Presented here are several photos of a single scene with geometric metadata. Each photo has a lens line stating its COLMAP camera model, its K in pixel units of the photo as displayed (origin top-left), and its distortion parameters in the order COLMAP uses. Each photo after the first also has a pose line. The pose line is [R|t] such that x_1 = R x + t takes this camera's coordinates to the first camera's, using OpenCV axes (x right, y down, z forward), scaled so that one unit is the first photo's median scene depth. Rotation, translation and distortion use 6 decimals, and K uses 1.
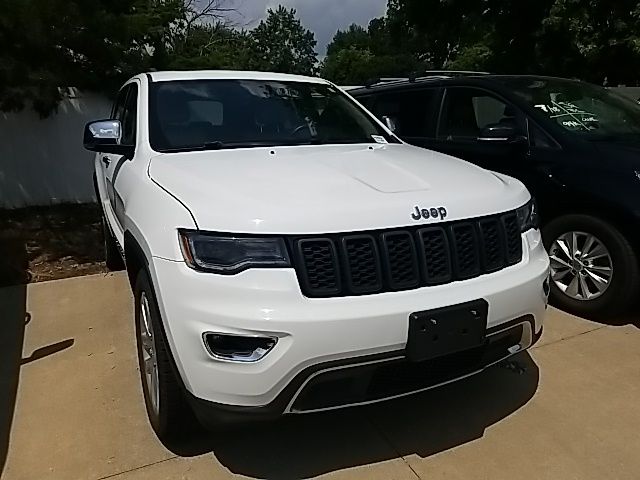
lens RADIAL K [[508.3, 0, 313.9], [0, 508.3, 236.5], [0, 0, 1]] dist [0.057706, -0.093588]
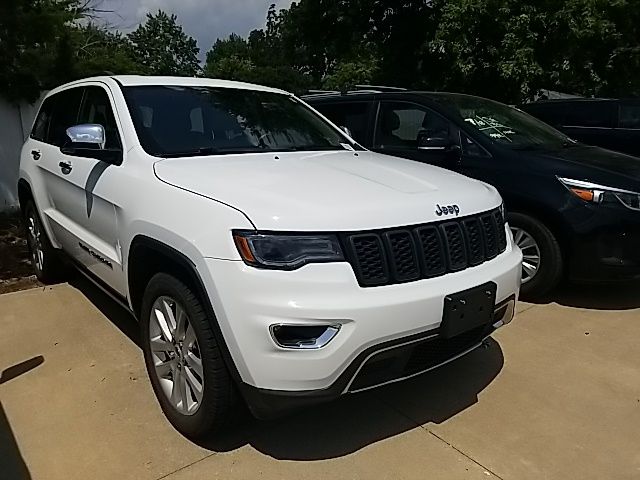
lens RADIAL K [[506.0, 0, 320.0], [0, 506.0, 240.0], [0, 0, 1]] dist [0.009184, -0.005571]
pose [[0.970526, -0.033706, 0.238629, -0.181282], [0.035802, 0.999349, -0.004453, 0.009468], [-0.238323, 0.012865, 0.971101, -0.025635]]
